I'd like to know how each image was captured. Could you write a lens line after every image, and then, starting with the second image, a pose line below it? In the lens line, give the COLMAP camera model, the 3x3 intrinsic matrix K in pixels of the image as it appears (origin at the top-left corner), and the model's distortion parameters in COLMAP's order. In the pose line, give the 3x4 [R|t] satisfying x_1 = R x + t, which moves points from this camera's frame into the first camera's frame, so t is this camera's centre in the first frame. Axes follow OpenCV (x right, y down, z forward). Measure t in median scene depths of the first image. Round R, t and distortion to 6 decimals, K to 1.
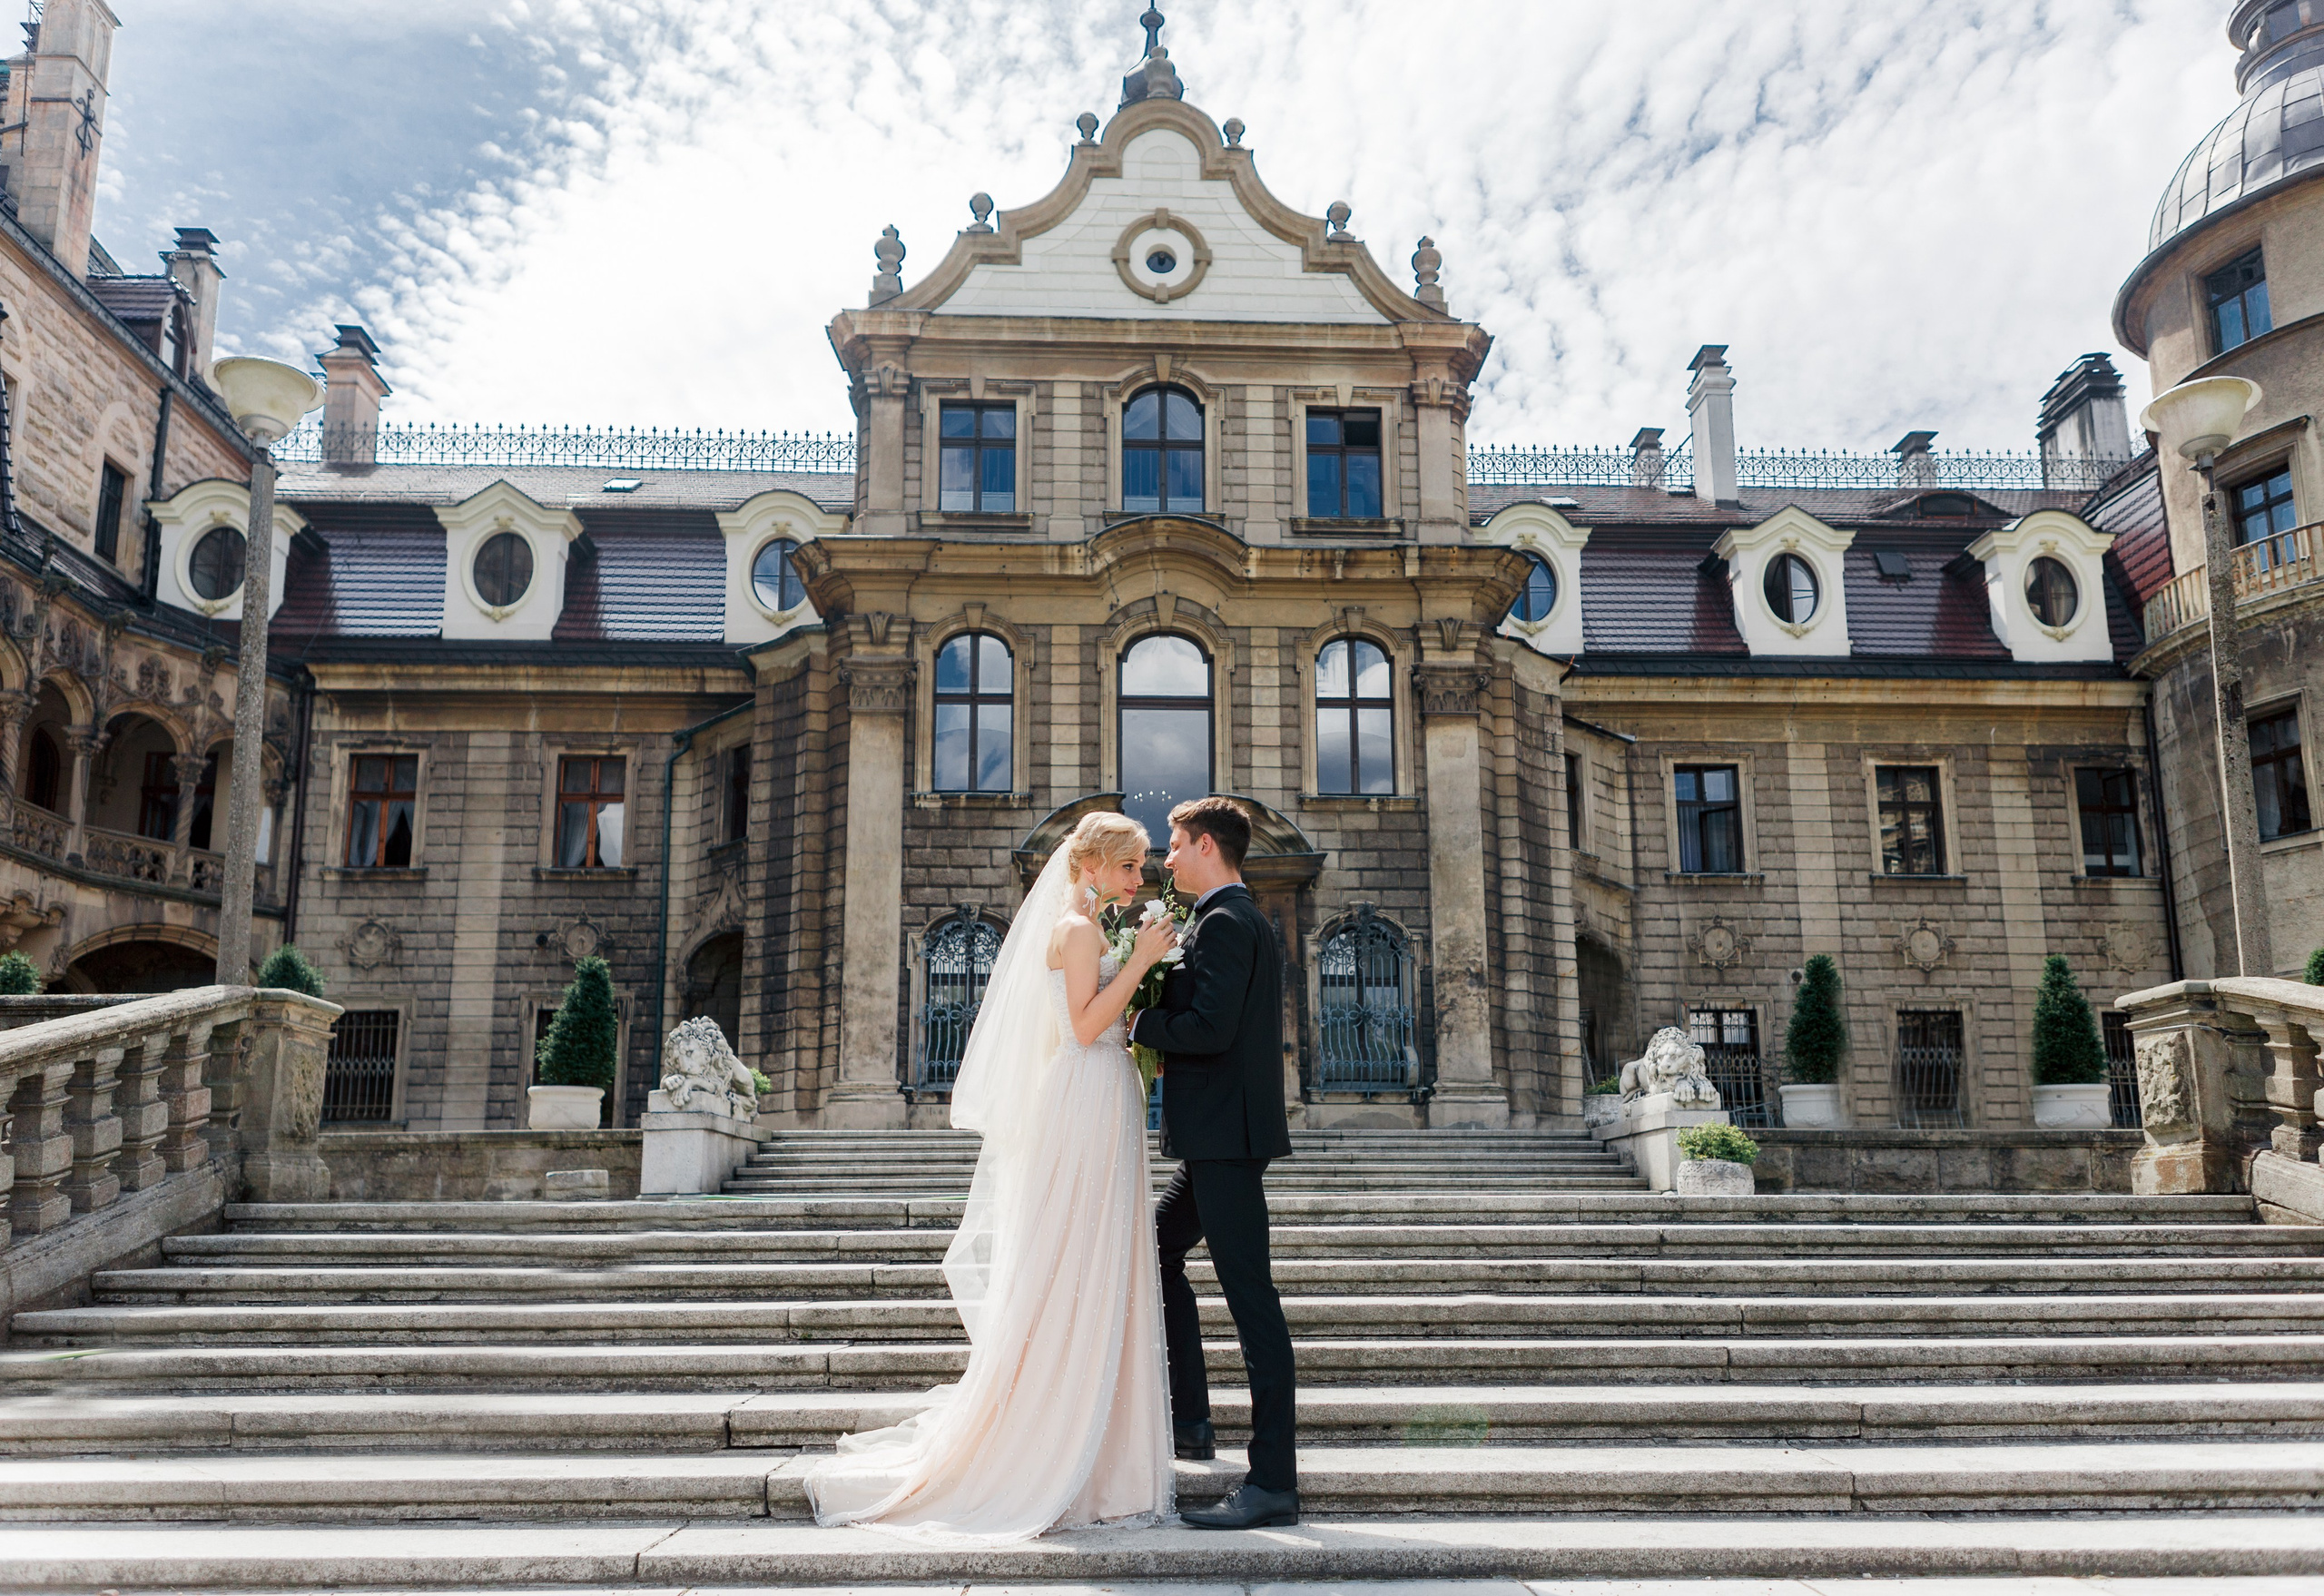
lens RADIAL K [[1730.2, 0, 1167.7], [0, 1730.2, 940.4], [0, 0, 1]] dist [0.038521, -0.030439]
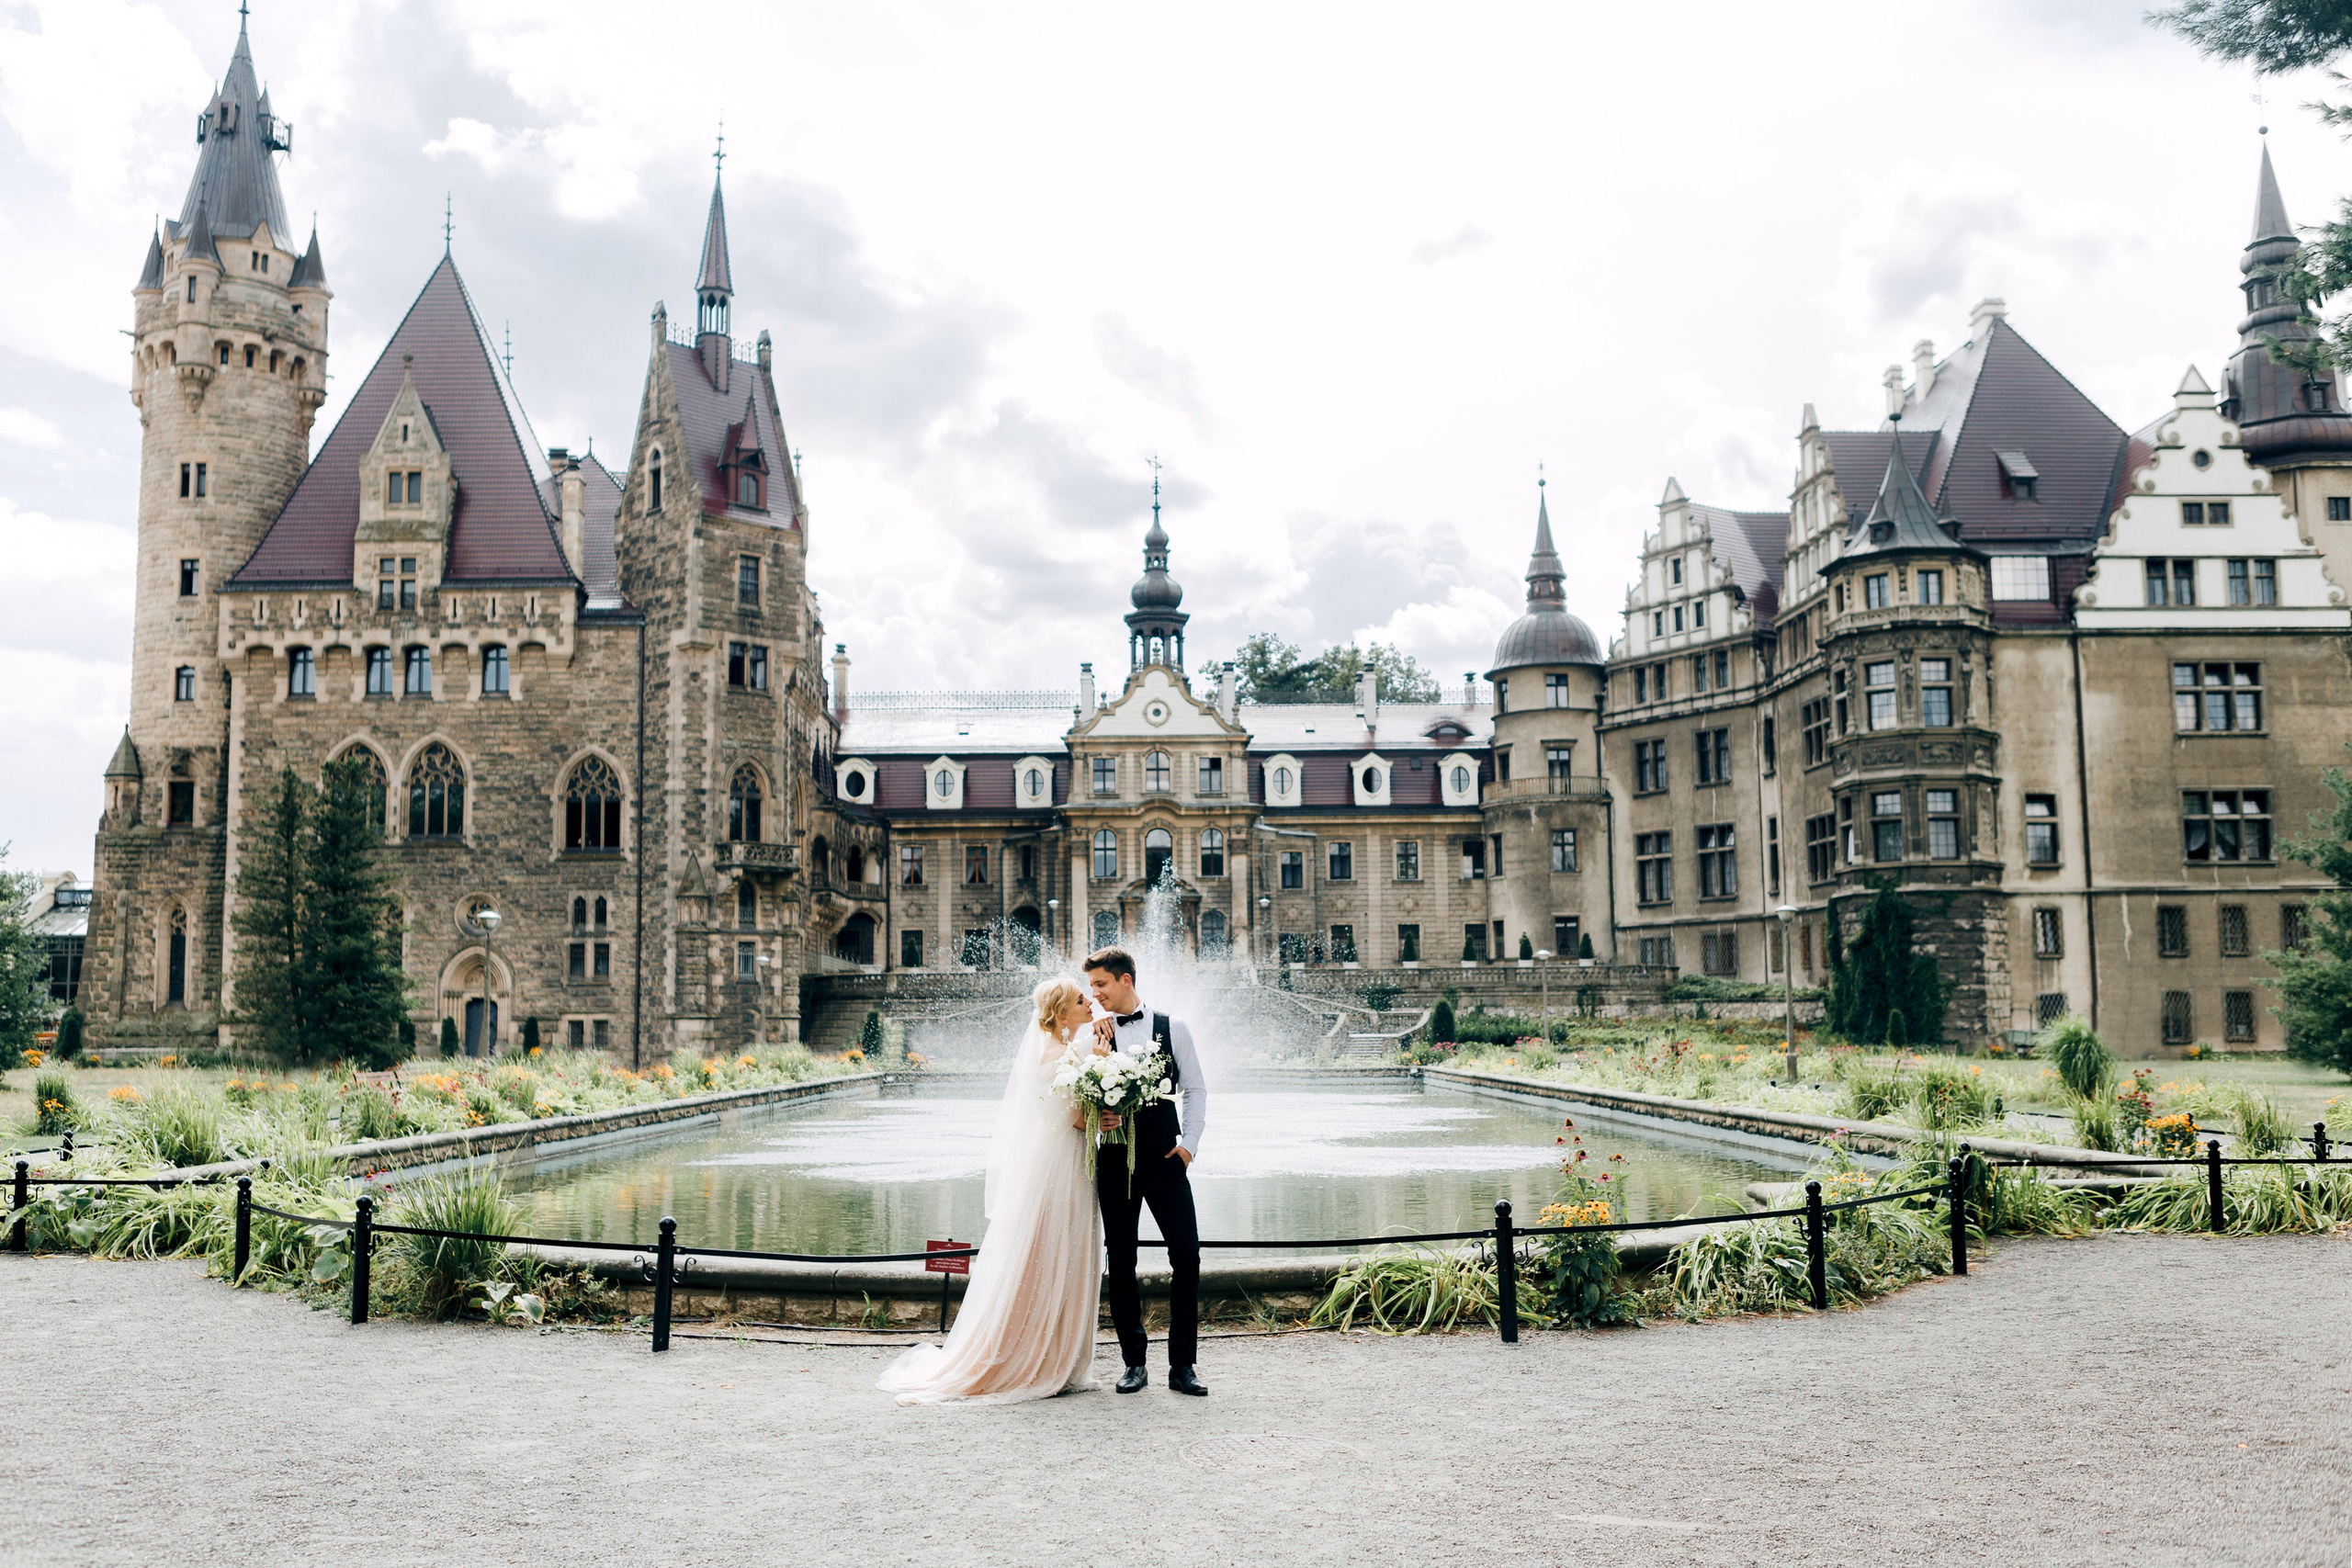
lens RADIAL K [[2090.7, 0, 1141.9], [0, 2090.7, 806.9], [0, 0, 1]] dist [-0.012672, -0.012636]
pose [[0.999371, -0.010390, -0.033901, 0.105273], [0.012751, 0.997452, 0.070199, -0.501122], [0.033085, -0.070587, 0.996957, -3.120435]]
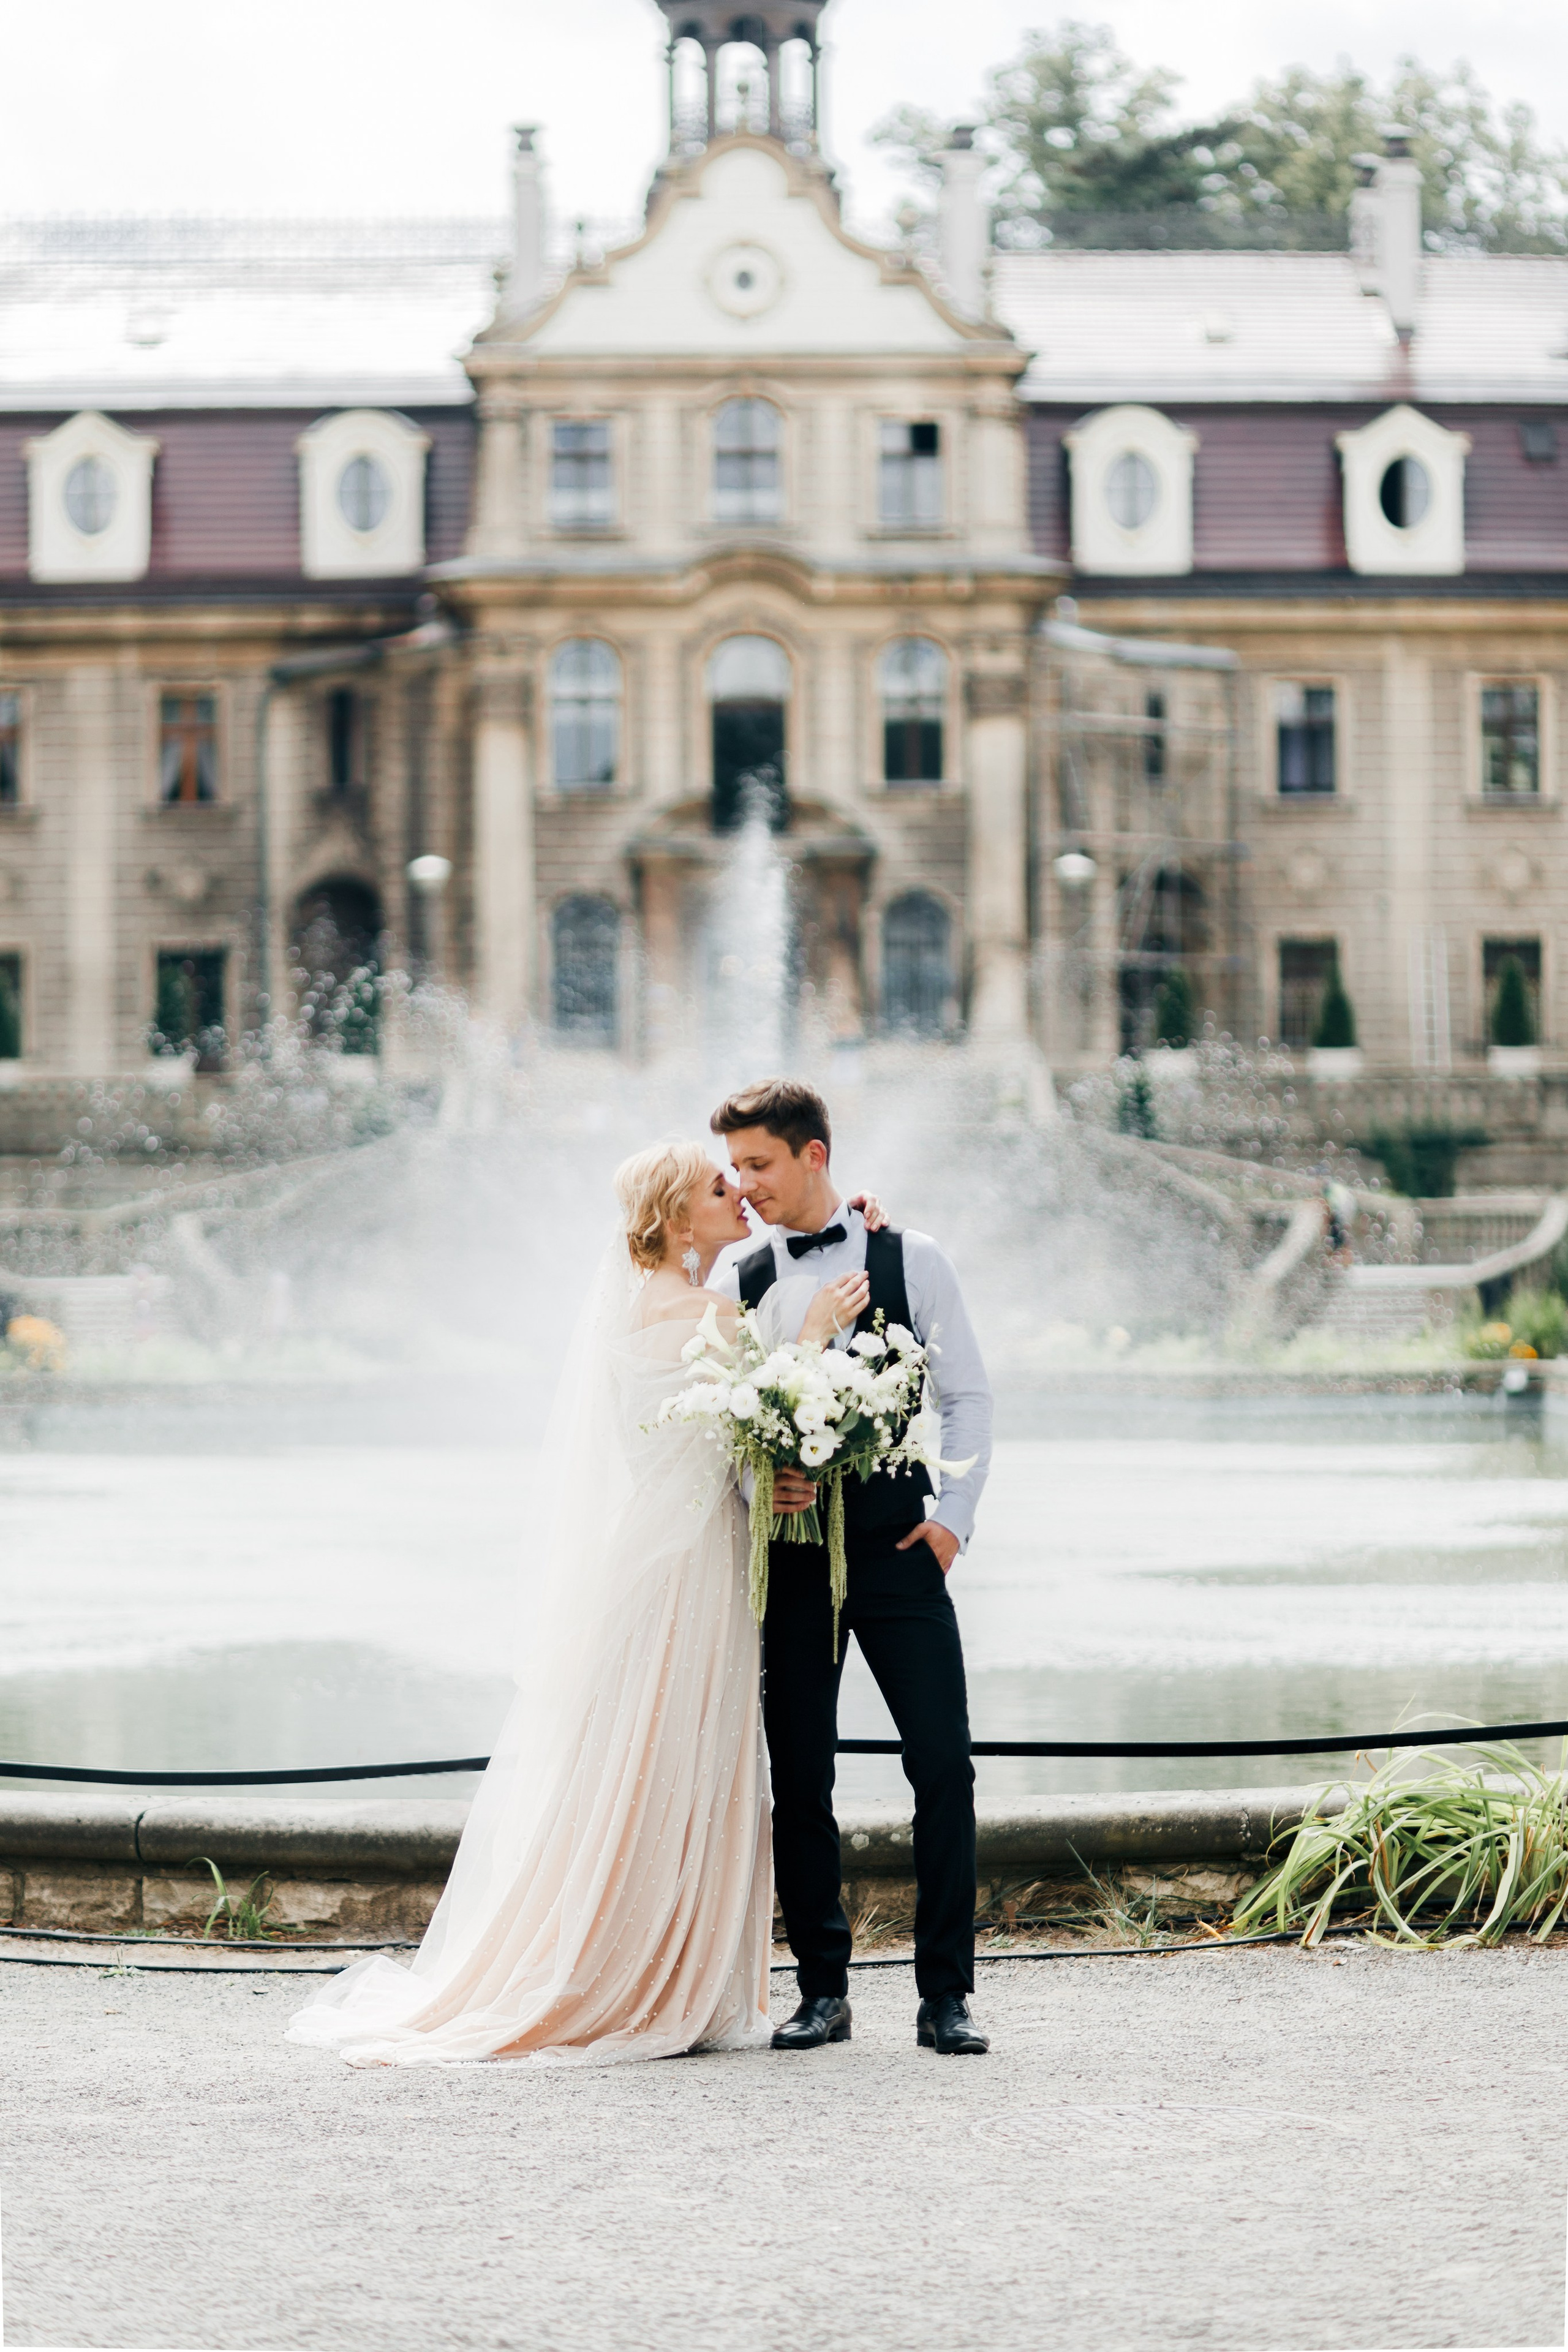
lens RADIAL K [[6642.7, 0, 784.0], [0, 6642.7, 1176.0], [0, 0, 1]] dist [-0.352032, -0.931509]
pose [[0.999835, -0.004176, -0.017687, 0.093927], [0.007021, 0.986434, 0.164010, -0.523676], [0.016762, -0.164107, 0.986300, -3.244335]]
